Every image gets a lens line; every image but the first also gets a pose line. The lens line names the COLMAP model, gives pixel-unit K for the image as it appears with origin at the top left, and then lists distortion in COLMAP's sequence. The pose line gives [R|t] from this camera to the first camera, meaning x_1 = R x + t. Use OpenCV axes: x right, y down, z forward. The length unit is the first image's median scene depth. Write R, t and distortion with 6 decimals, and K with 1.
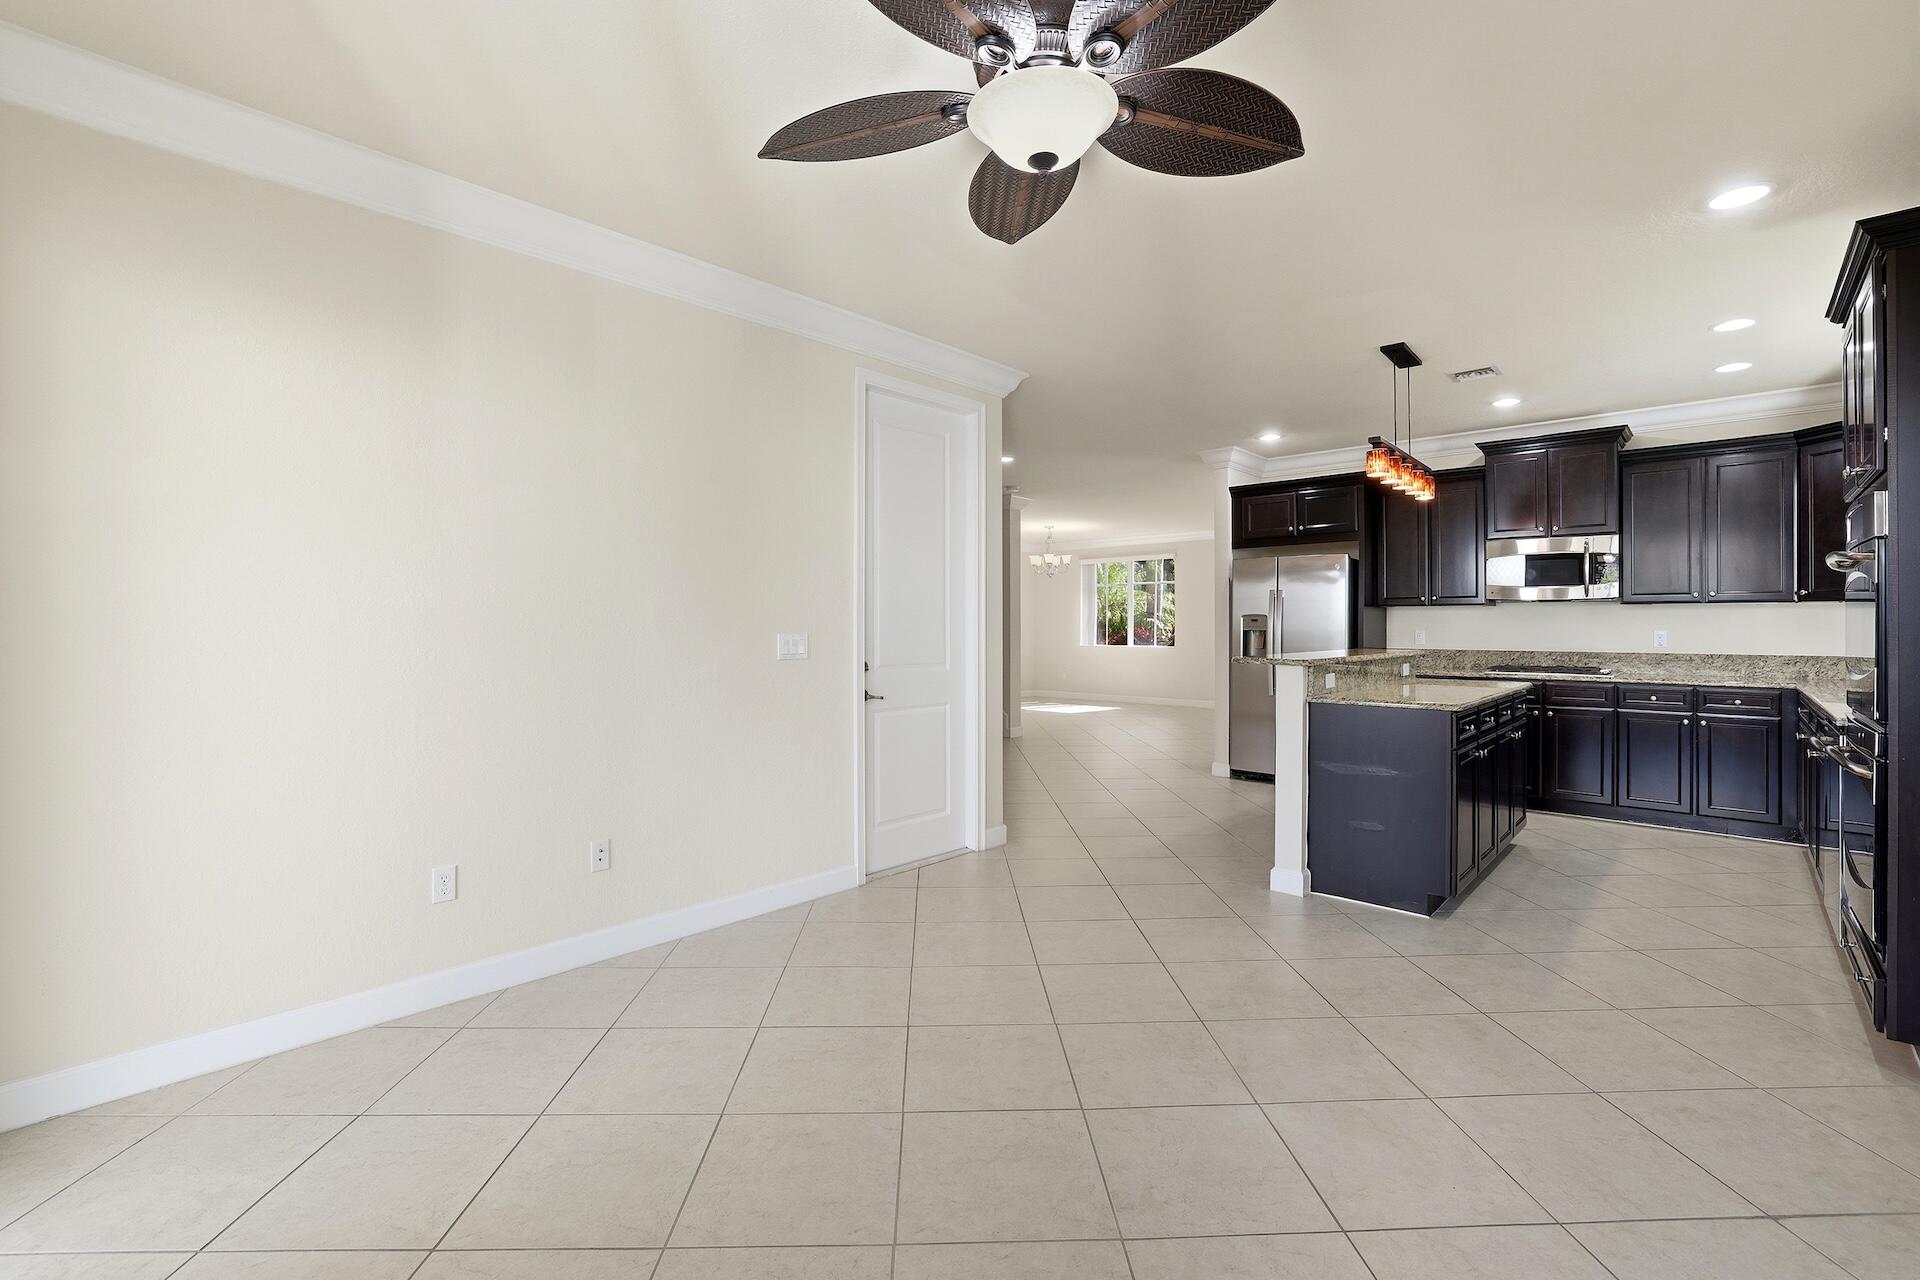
lens RADIAL K [[818.5, 0, 959.1], [0, 818.5, 624.2], [0, 0, 1]] dist [-0.021709, 0.000334]
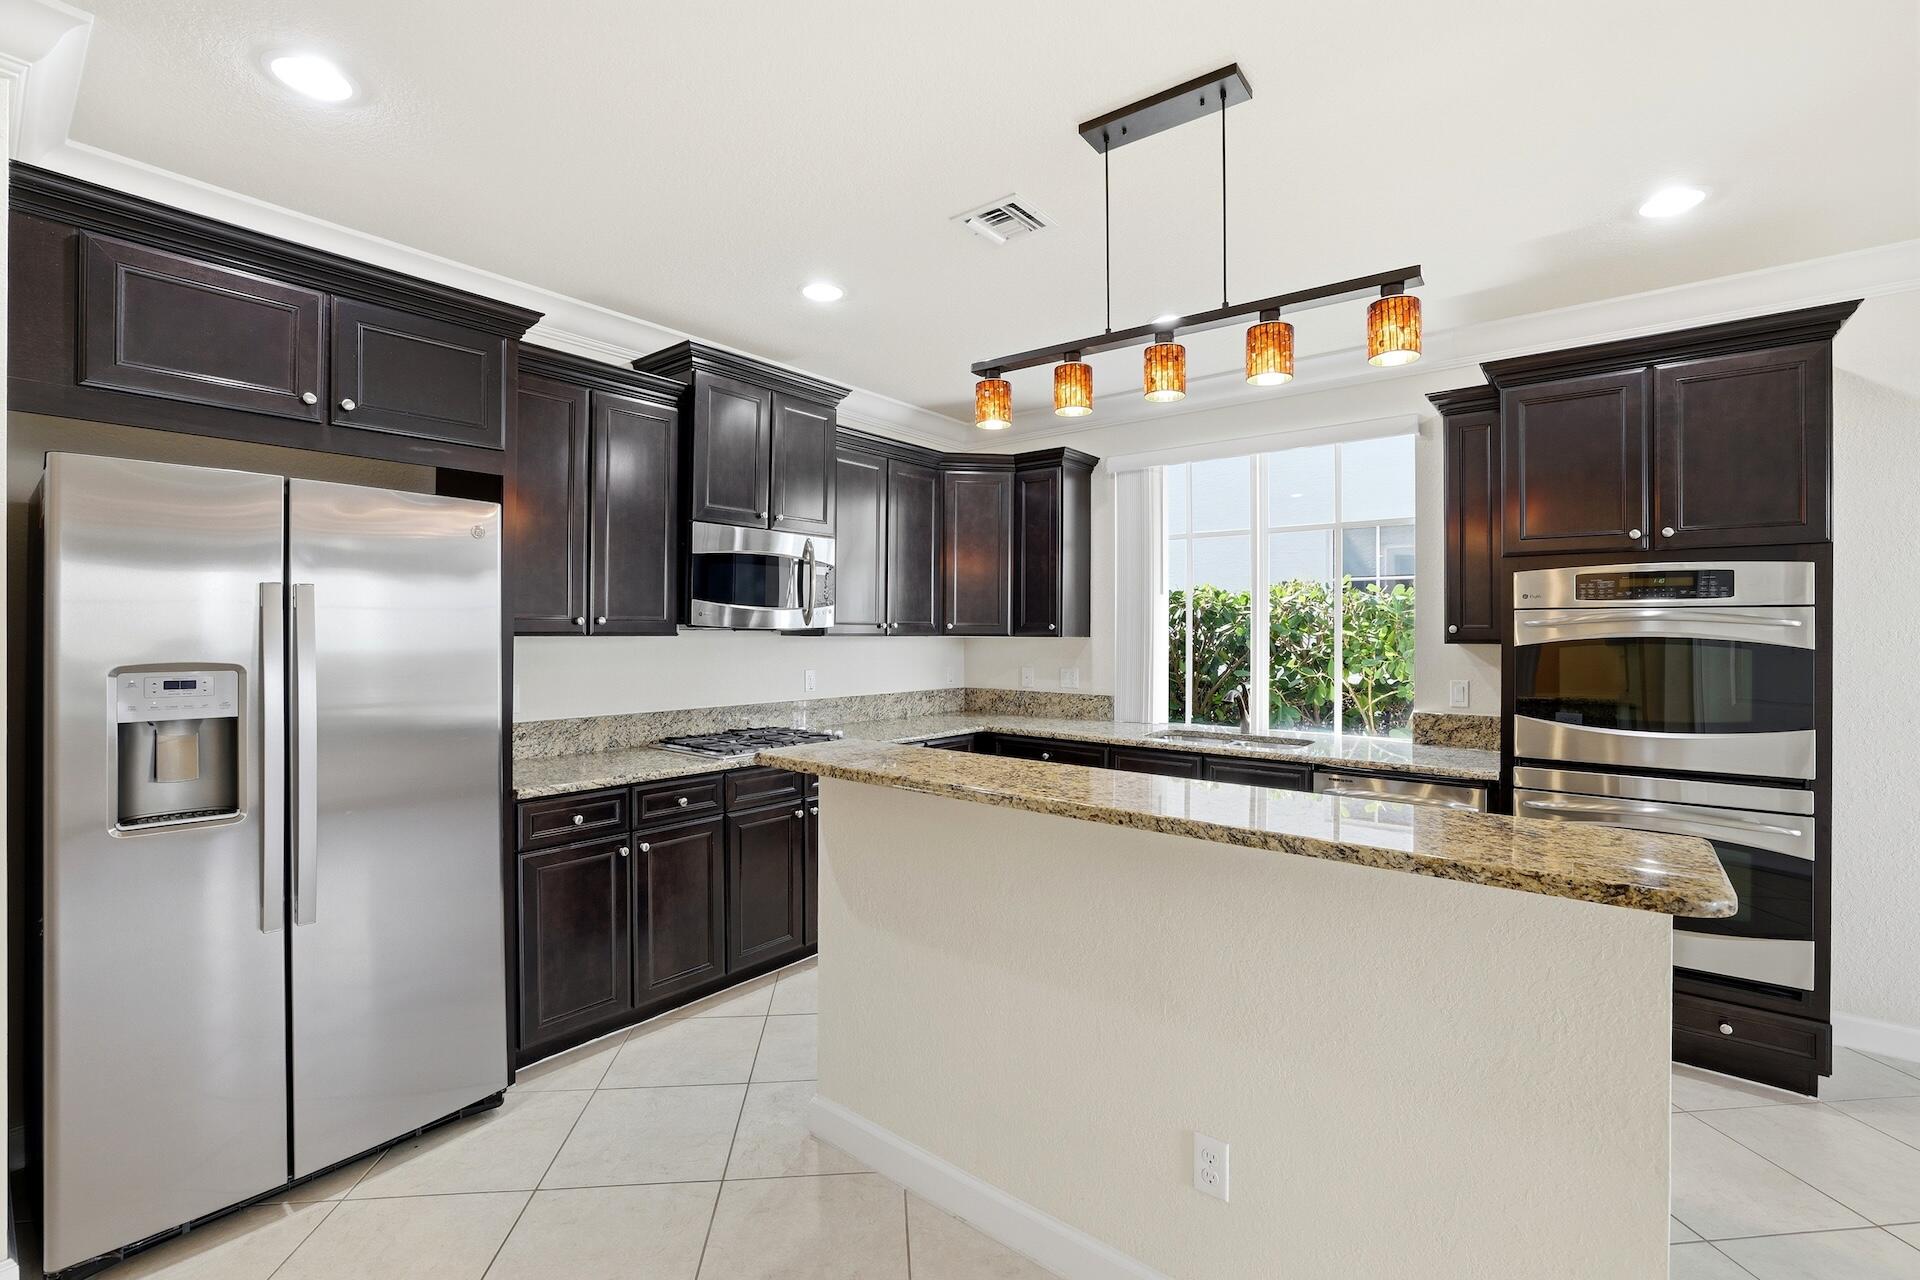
lens RADIAL K [[821.6, 0, 957.9], [0, 821.6, 629.1], [0, 0, 1]] dist [-0.032338, 0.000256]
pose [[-0.064444, -0.001169, 0.997921, 0.087219], [-0.006556, 0.999978, 0.000748, -0.033218], [-0.997900, -0.006494, -0.064450, 0.944426]]
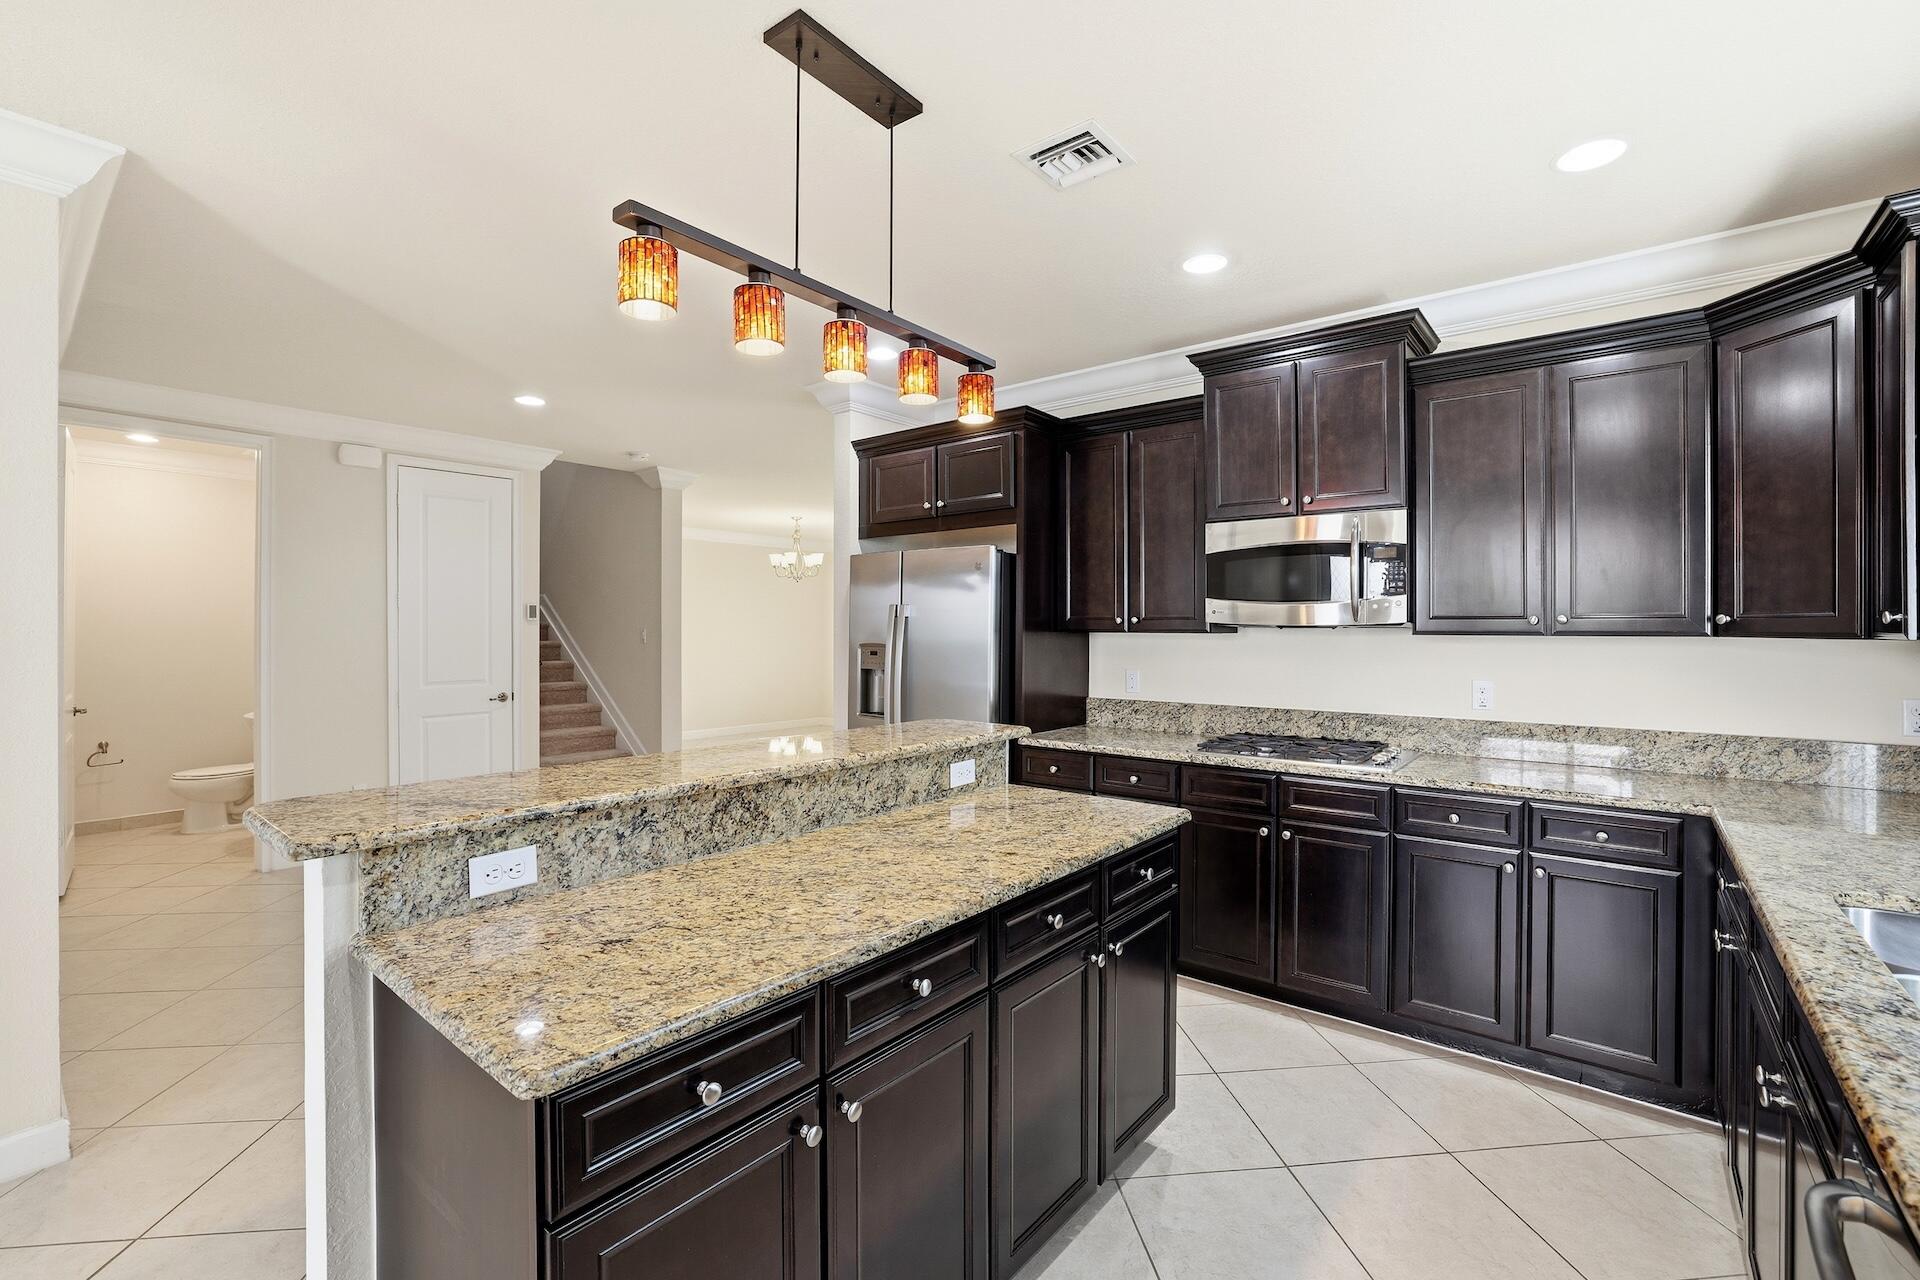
lens RADIAL K [[821.6, 0, 957.9], [0, 821.6, 629.1], [0, 0, 1]] dist [-0.032338, 0.000256]
pose [[0.997250, 0.000061, 0.074105, 0.474292], [-0.000216, 0.999998, 0.002076, -0.030633], [-0.074105, -0.002087, 0.997248, 0.471599]]
